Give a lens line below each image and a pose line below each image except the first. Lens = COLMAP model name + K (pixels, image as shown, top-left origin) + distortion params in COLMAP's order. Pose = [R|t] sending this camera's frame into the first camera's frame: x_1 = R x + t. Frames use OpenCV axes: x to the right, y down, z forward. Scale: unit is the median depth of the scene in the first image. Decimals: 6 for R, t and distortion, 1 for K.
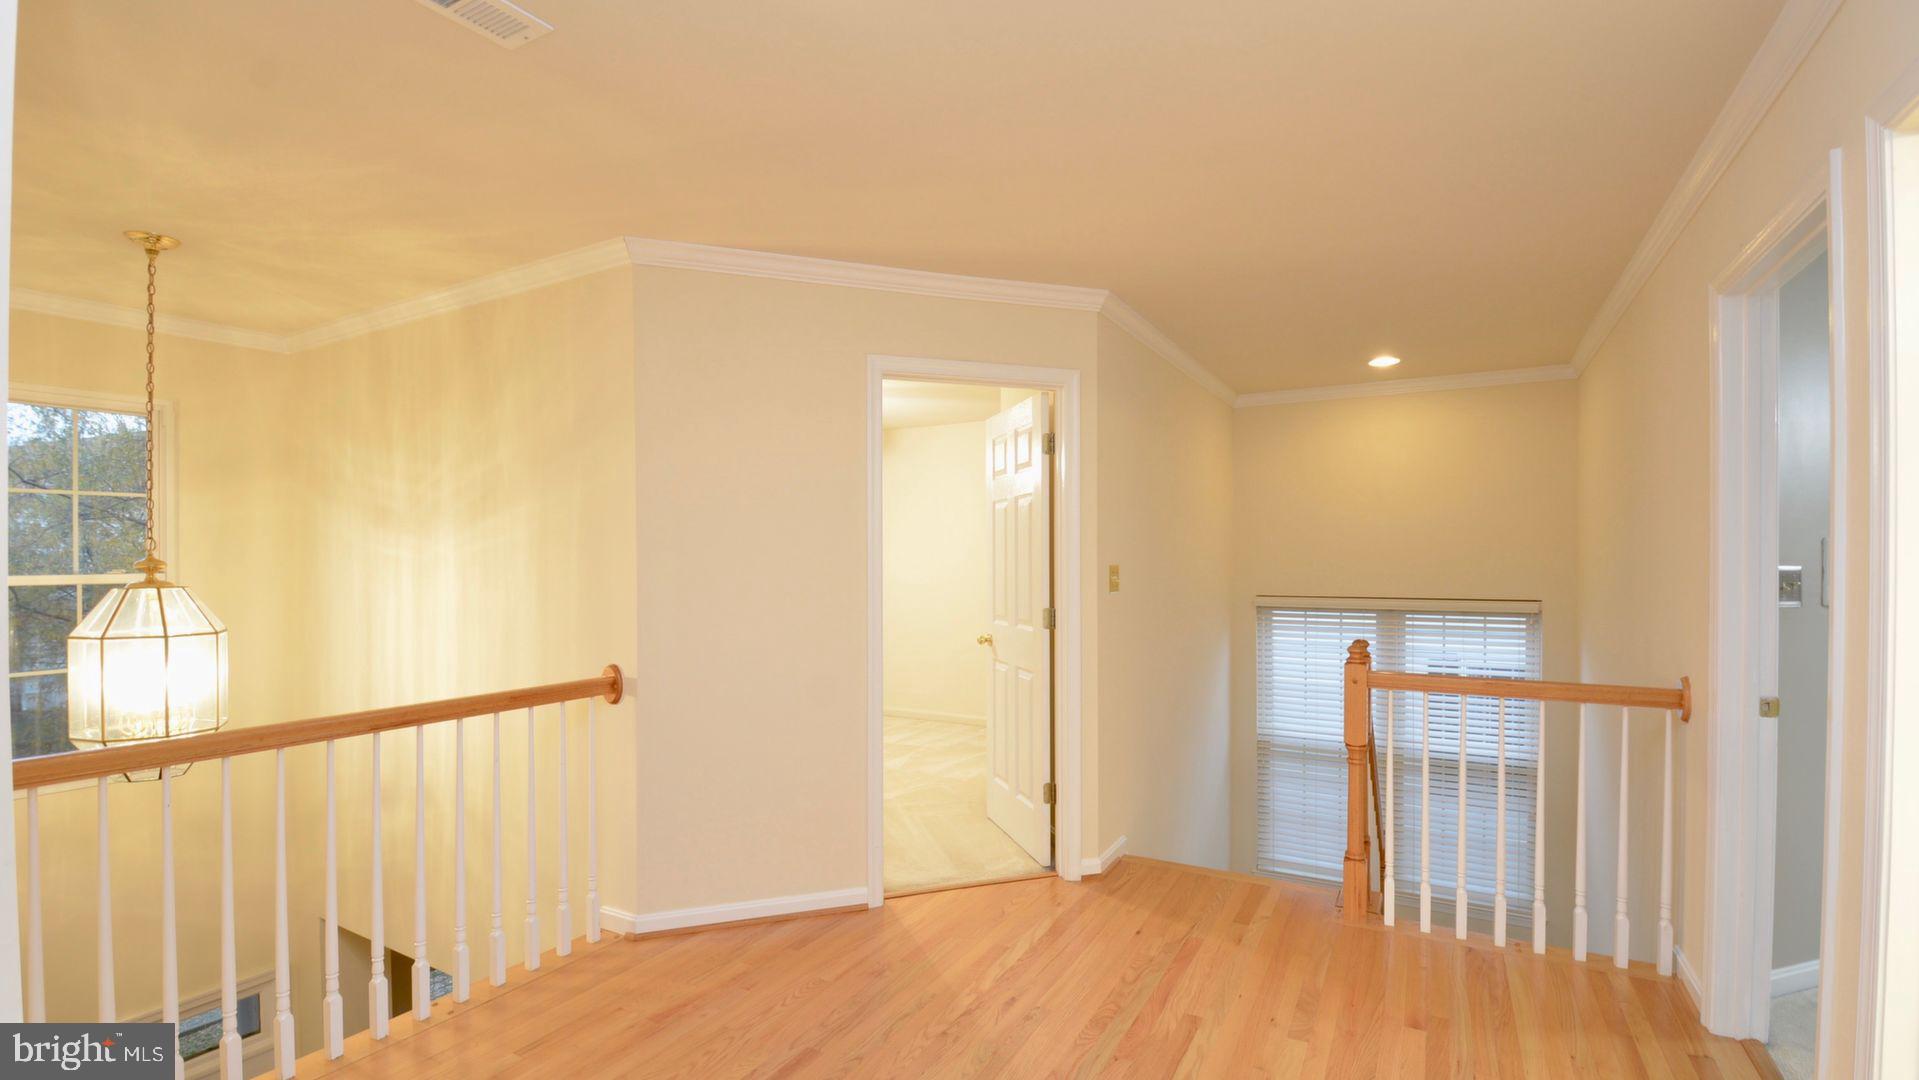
lens RADIAL K [[837.6, 0, 981.0], [0, 837.6, 566.9], [0, 0, 1]] dist [0.014997, -0.021567]
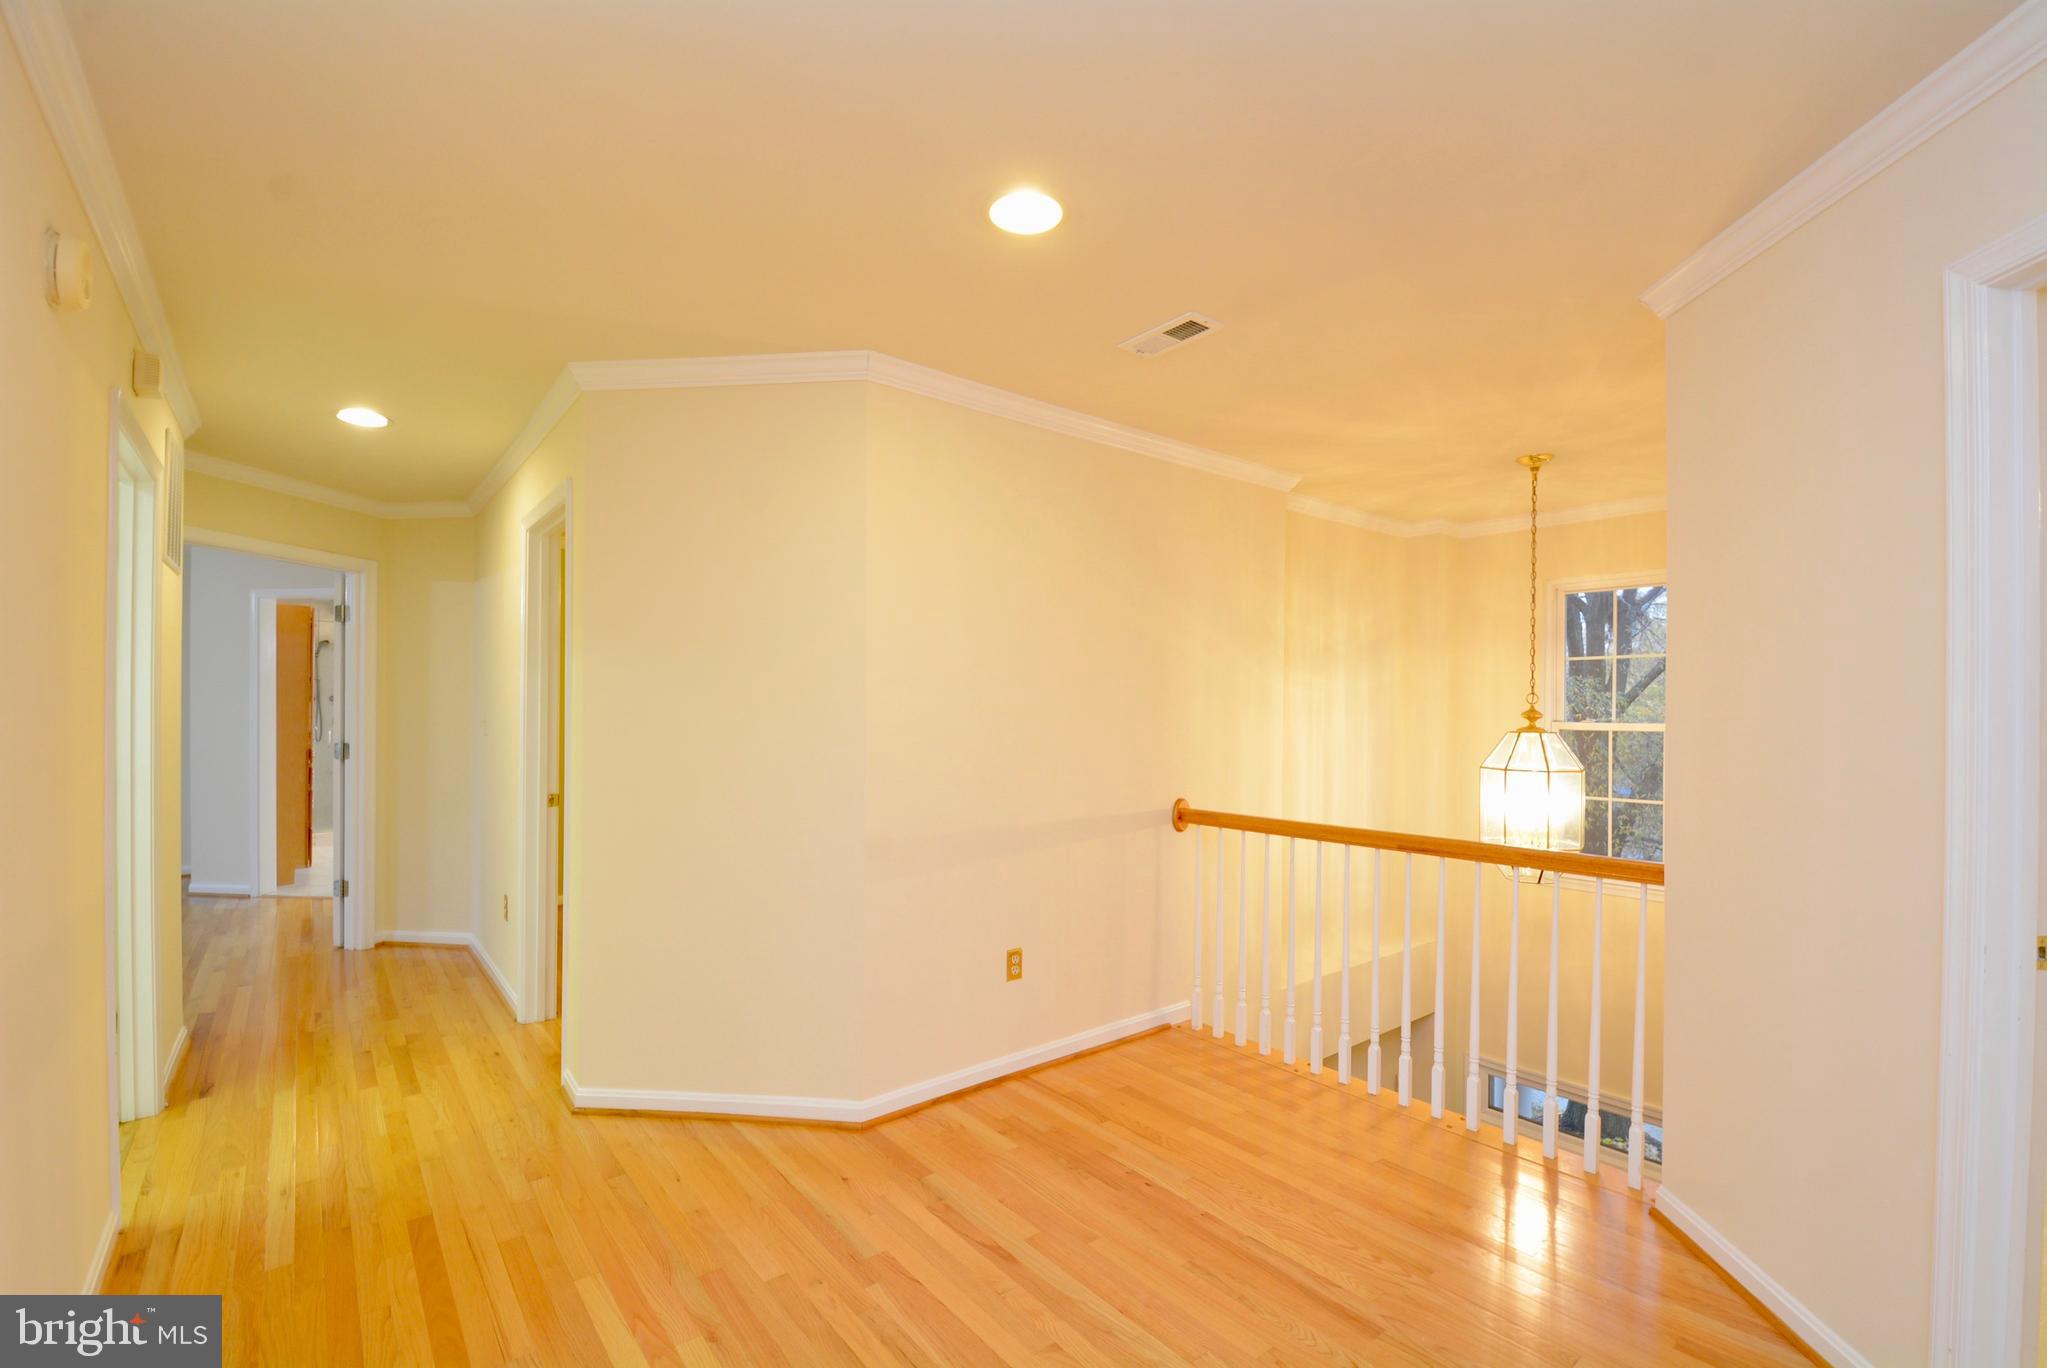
lens RADIAL K [[896.2, 0, 1048.7], [0, 896.2, 708.2], [0, 0, 1]] dist [0.021417, -0.023592]
pose [[-0.362052, 0.001558, -0.932156, 0.558459], [-0.002198, 0.999994, 0.002525, -0.014045], [0.932155, 0.002963, -0.362047, 0.803548]]
